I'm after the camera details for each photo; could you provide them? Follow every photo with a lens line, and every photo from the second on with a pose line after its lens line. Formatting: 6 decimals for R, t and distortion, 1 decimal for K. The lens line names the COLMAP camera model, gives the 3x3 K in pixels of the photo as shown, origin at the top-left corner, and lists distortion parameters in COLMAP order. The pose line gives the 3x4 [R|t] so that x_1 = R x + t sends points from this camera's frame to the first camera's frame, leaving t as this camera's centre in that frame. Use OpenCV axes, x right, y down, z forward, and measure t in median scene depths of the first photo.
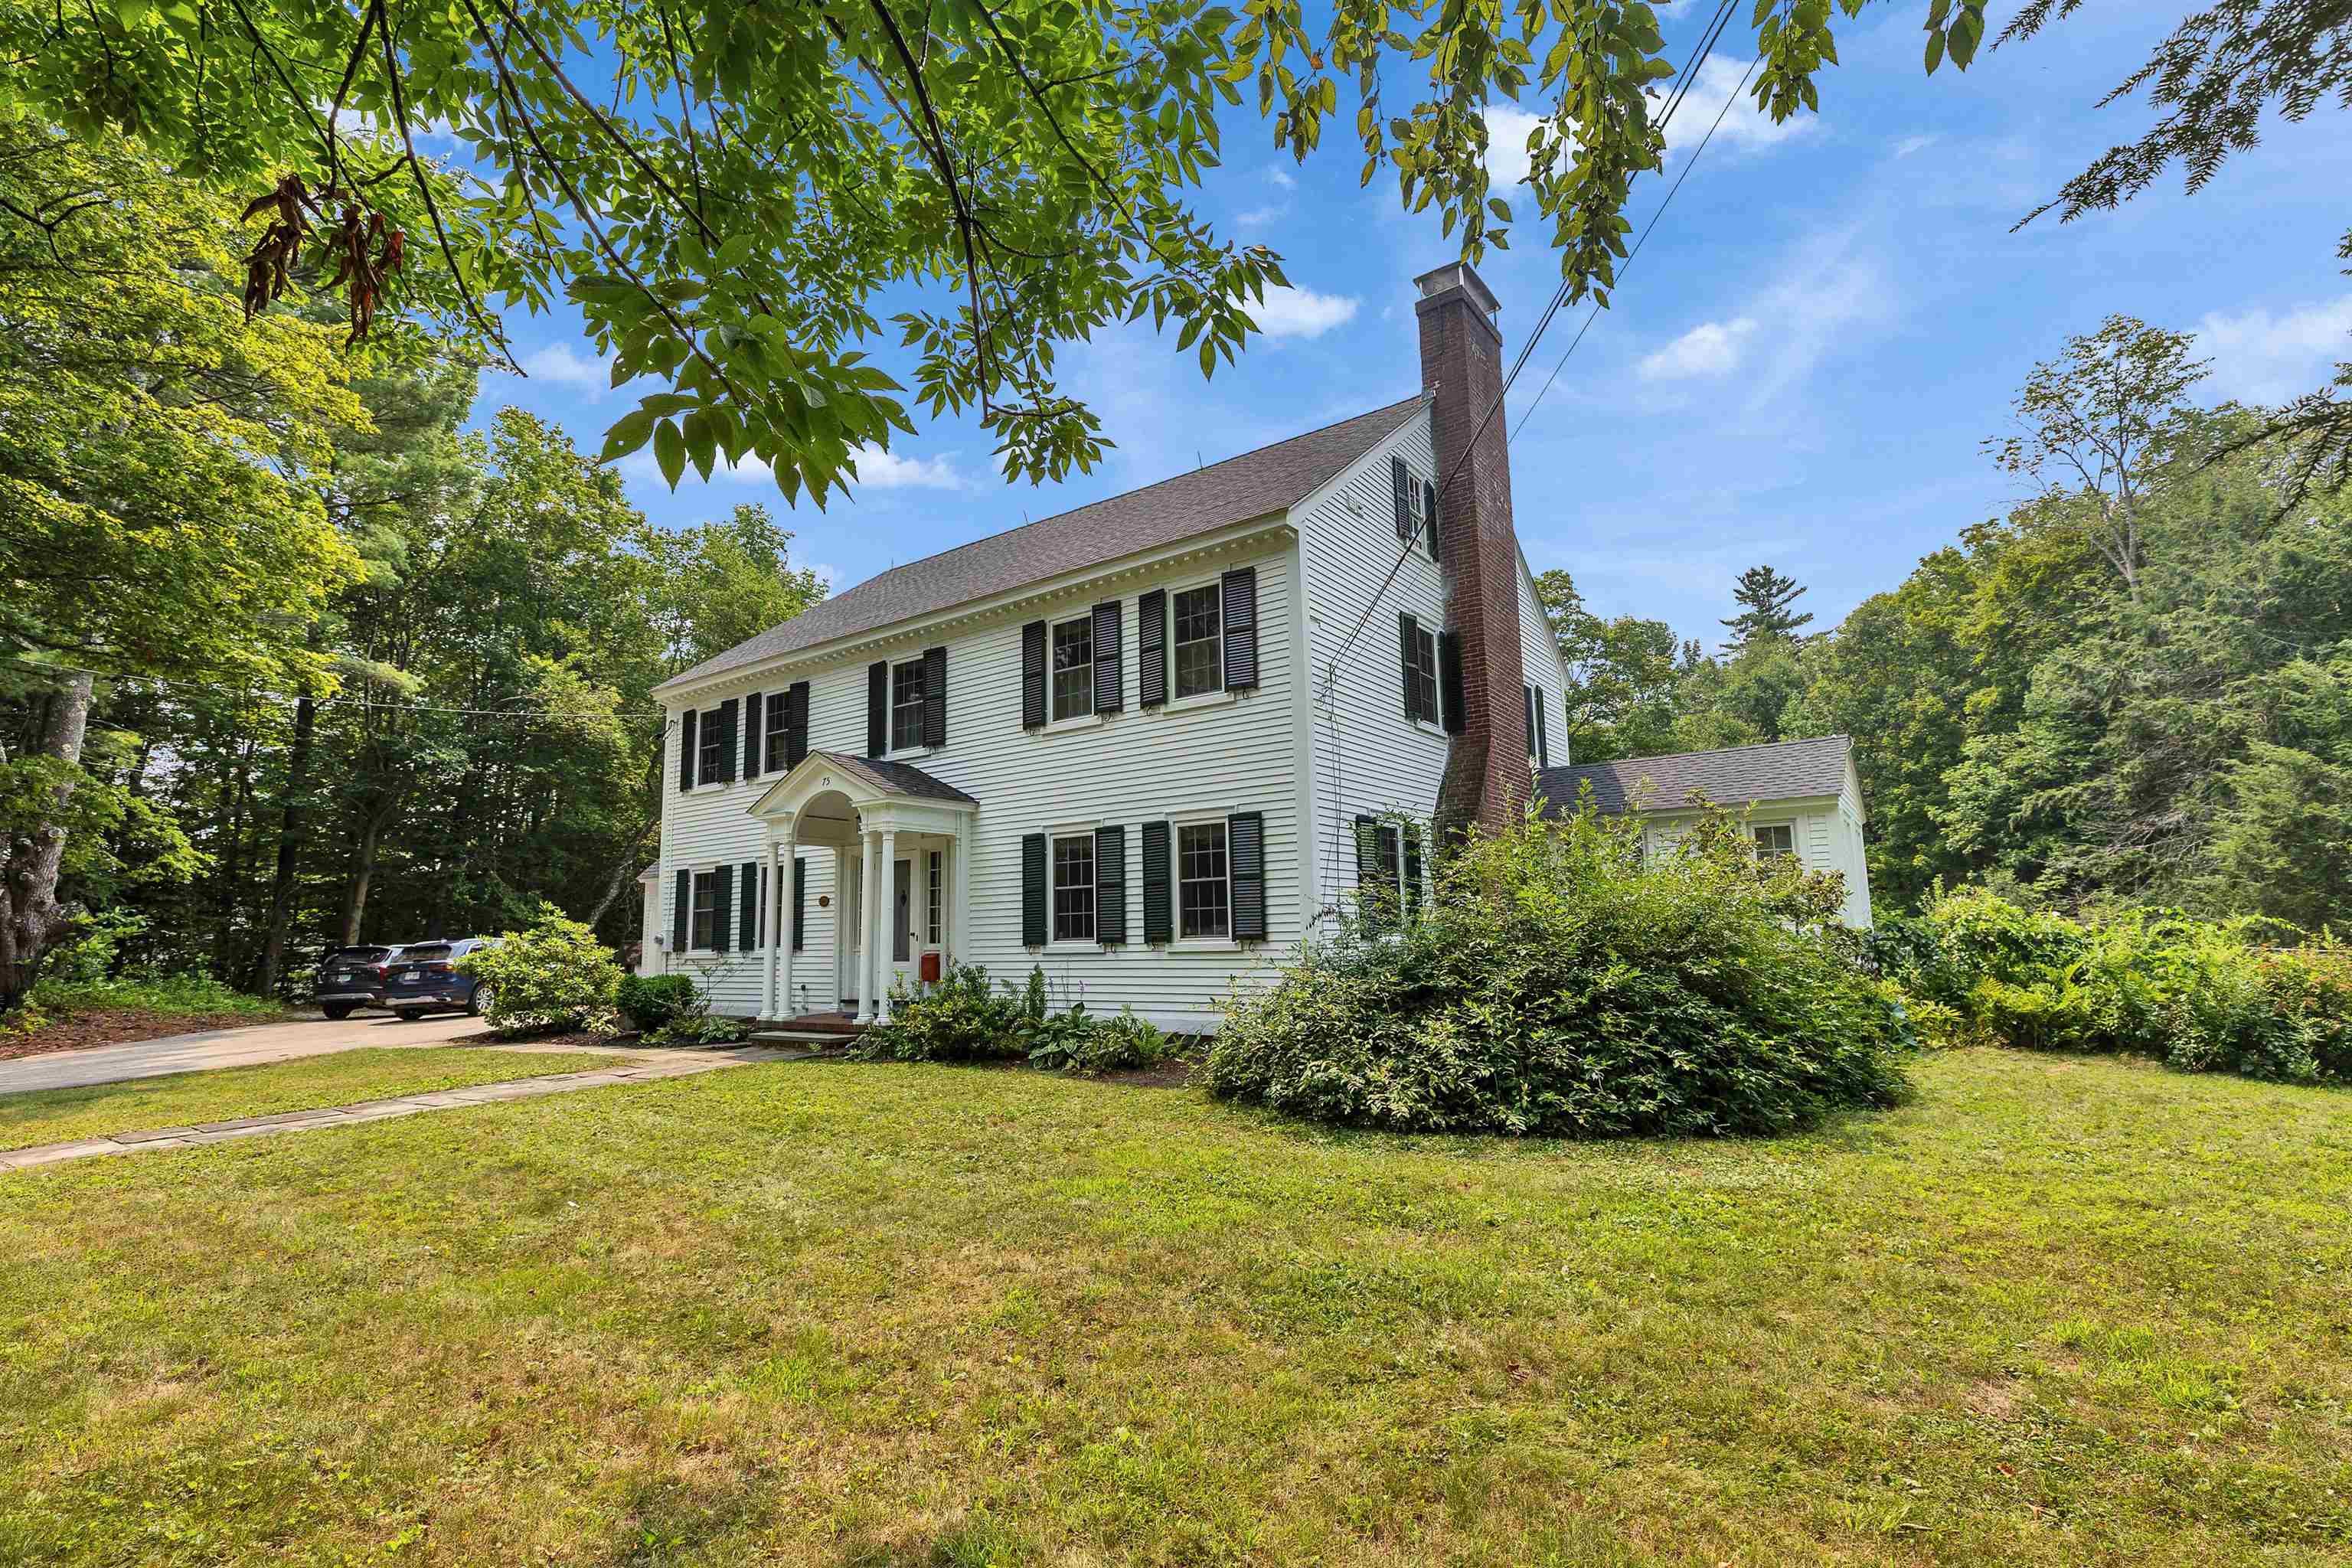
lens RADIAL K [[1041.2, 0, 1176.0], [0, 1041.2, 784.0], [0, 0, 1]] dist [-0.002151, -0.000456]
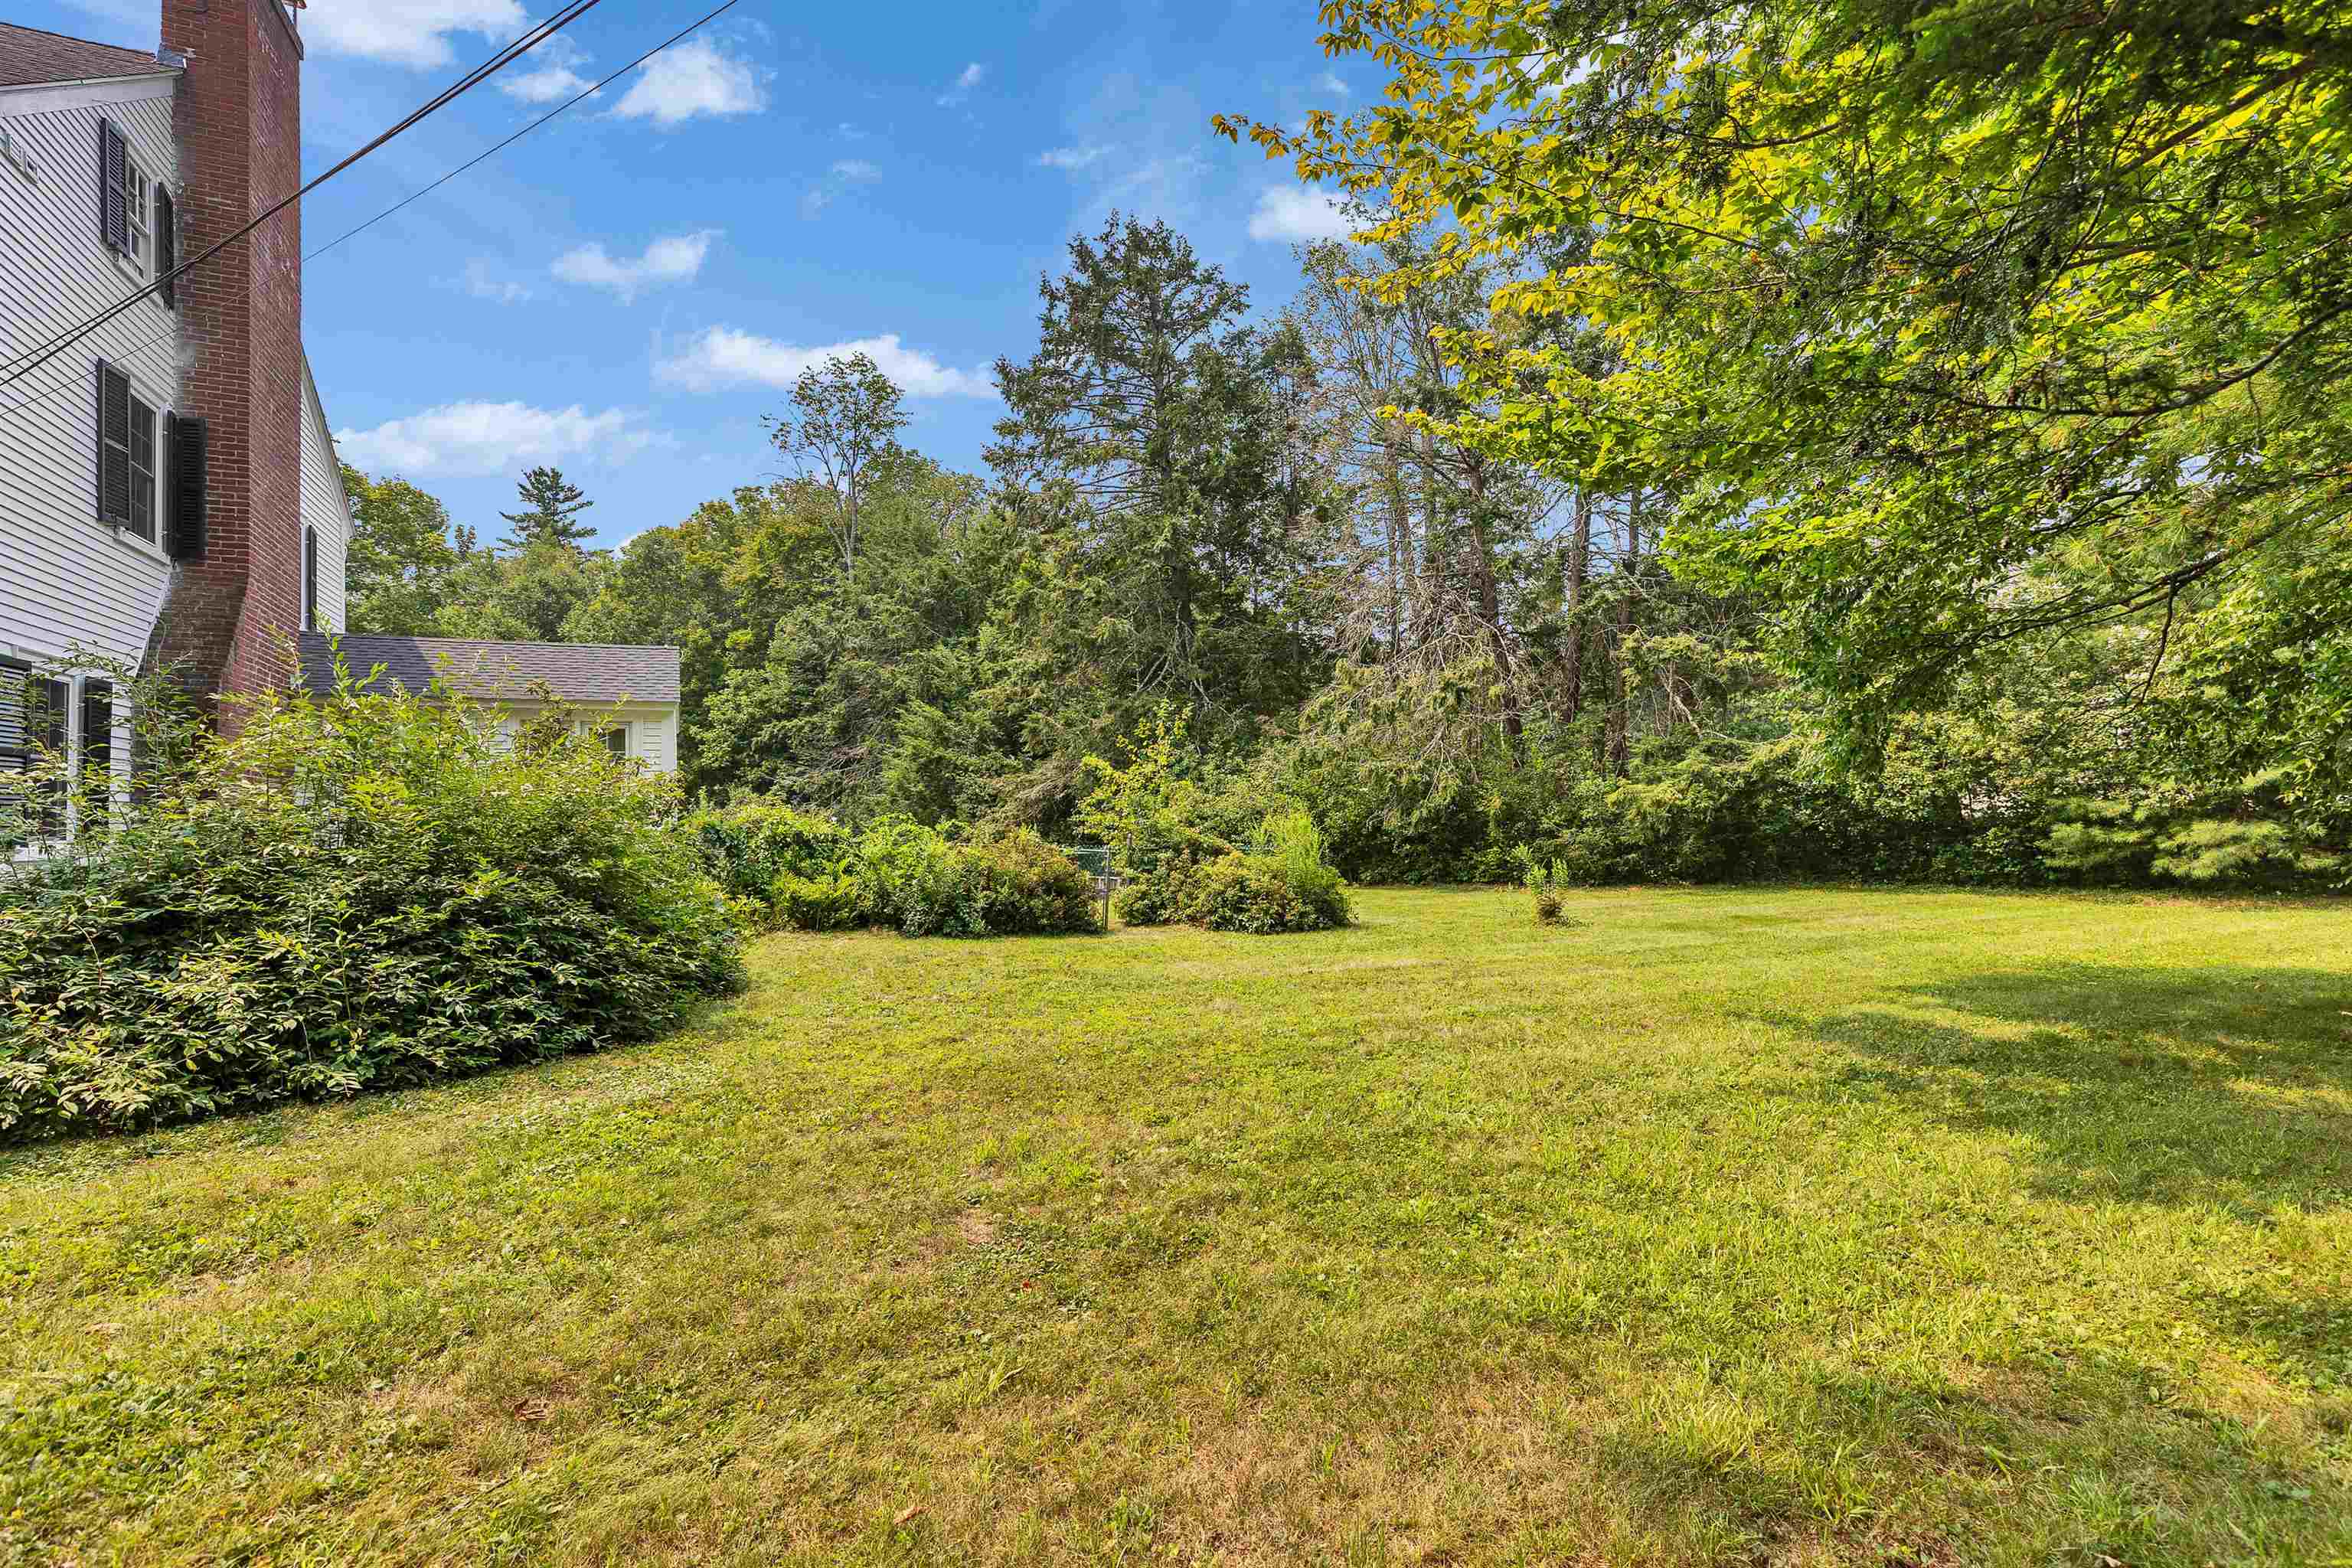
lens RADIAL K [[1041.2, 0, 1176.0], [0, 1041.2, 784.0], [0, 0, 1]] dist [-0.002151, -0.000456]
pose [[0.482465, 0.036323, 0.875162, -0.044783], [-0.113477, 0.993312, 0.021332, 0.022978], [-0.868534, -0.109602, 0.483360, 0.118577]]
